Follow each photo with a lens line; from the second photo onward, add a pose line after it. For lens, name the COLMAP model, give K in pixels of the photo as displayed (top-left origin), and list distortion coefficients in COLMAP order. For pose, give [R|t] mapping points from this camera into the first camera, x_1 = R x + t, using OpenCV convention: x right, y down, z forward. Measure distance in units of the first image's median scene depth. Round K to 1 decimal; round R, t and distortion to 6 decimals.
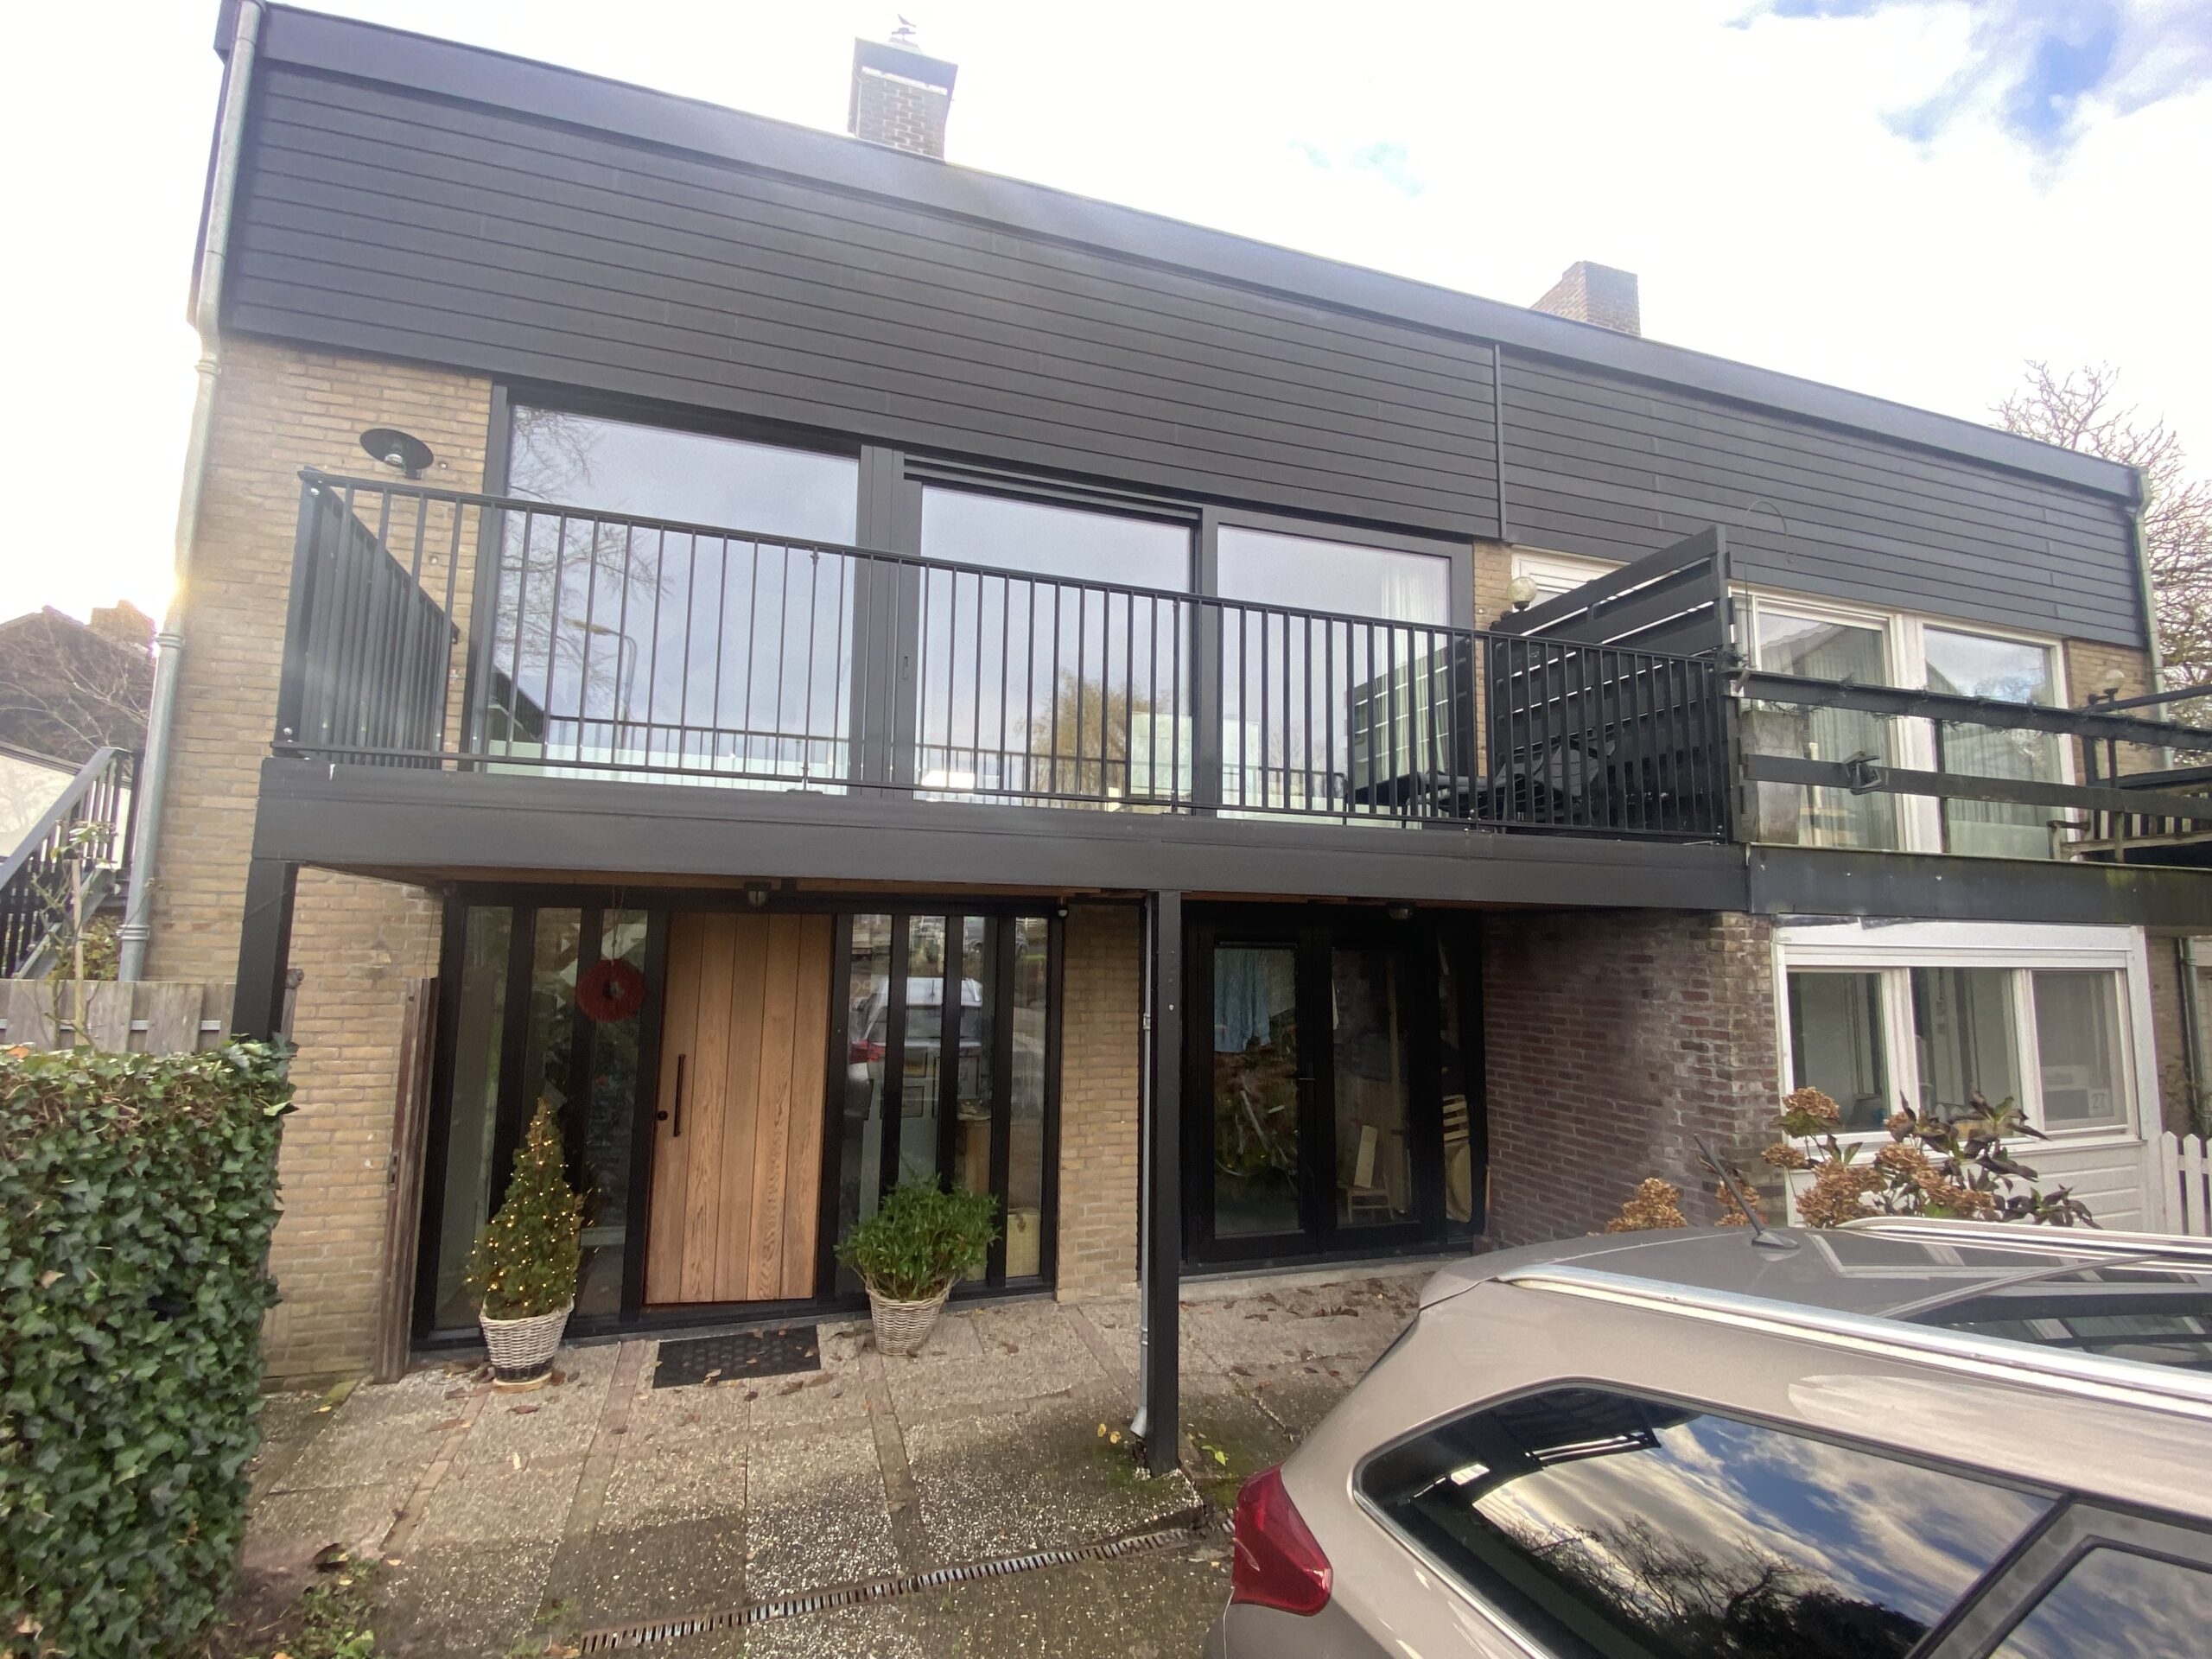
lens RADIAL K [[1044.7, 0, 1105.3], [0, 1044.7, 824.5], [0, 0, 1]] dist [0.002325, -0.000100]
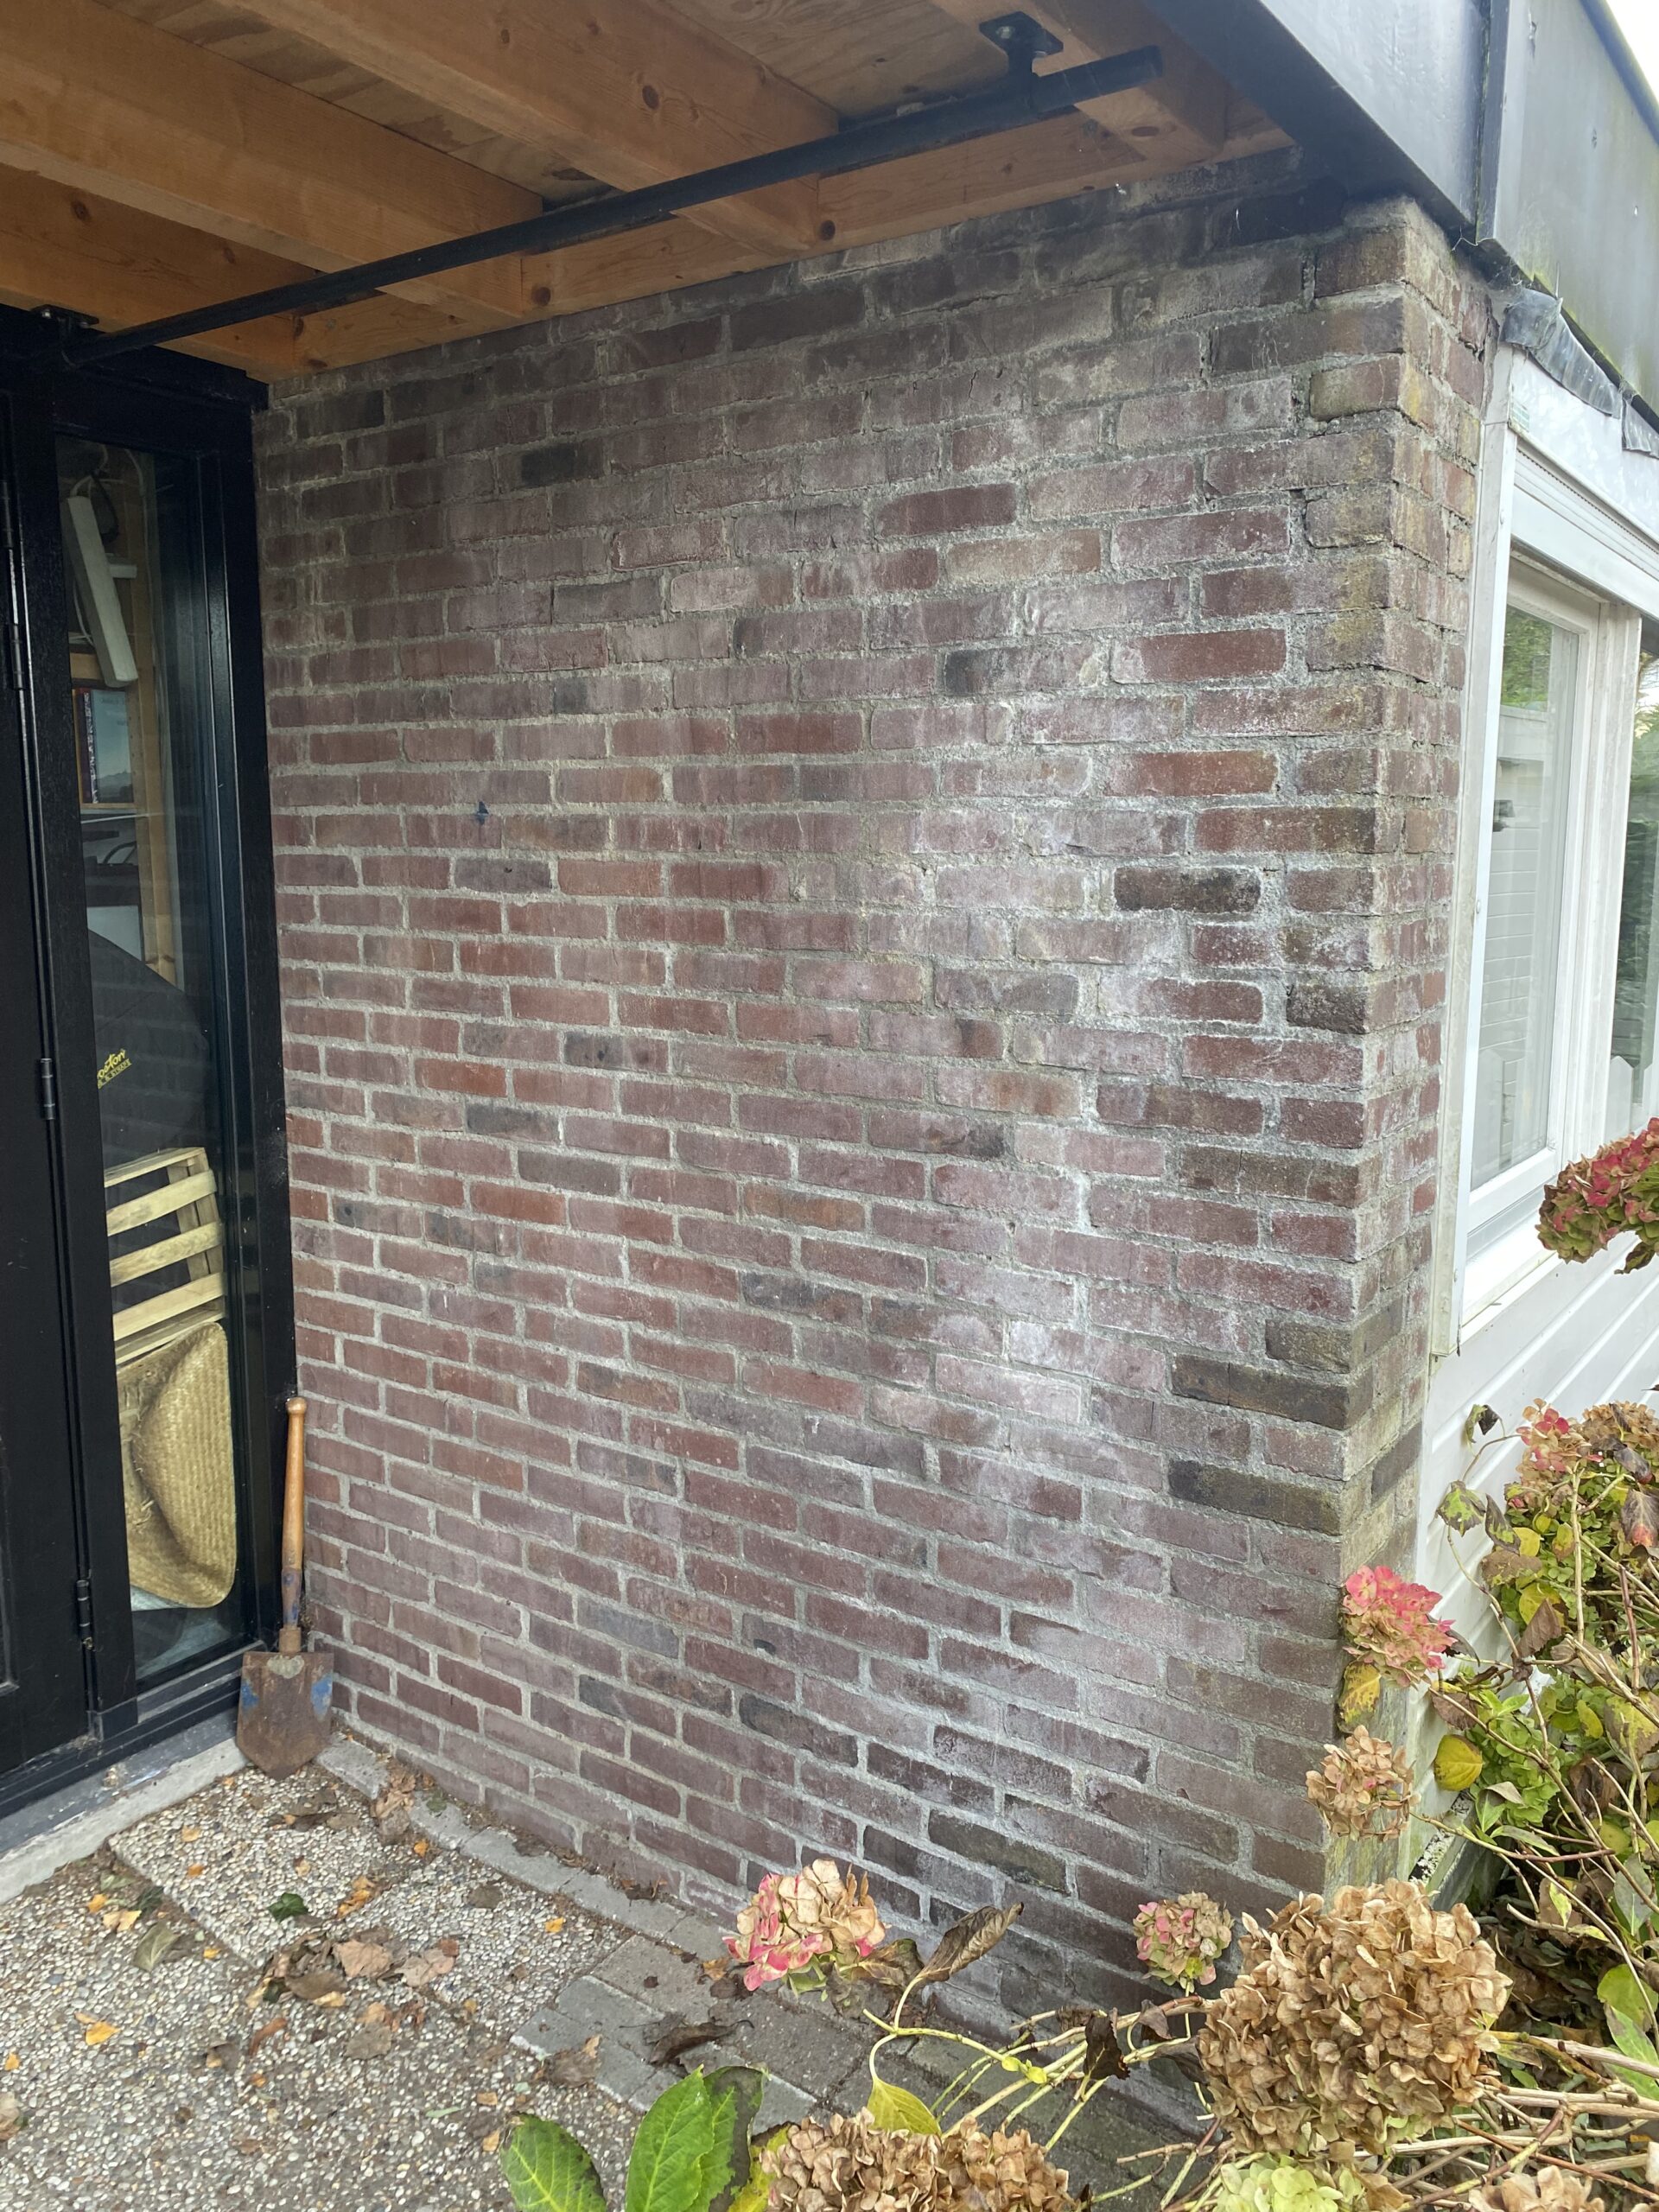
lens RADIAL K [[1696.3, 0, 828.9], [0, 1696.3, 1101.0], [0, 0, 1]] dist [0.048642, 0.000367]
pose [[0.810476, -0.095733, 0.577896, 0.277355], [-0.064841, 0.965830, 0.250935, 0.161538], [-0.582172, -0.240848, 0.776575, 0.717852]]
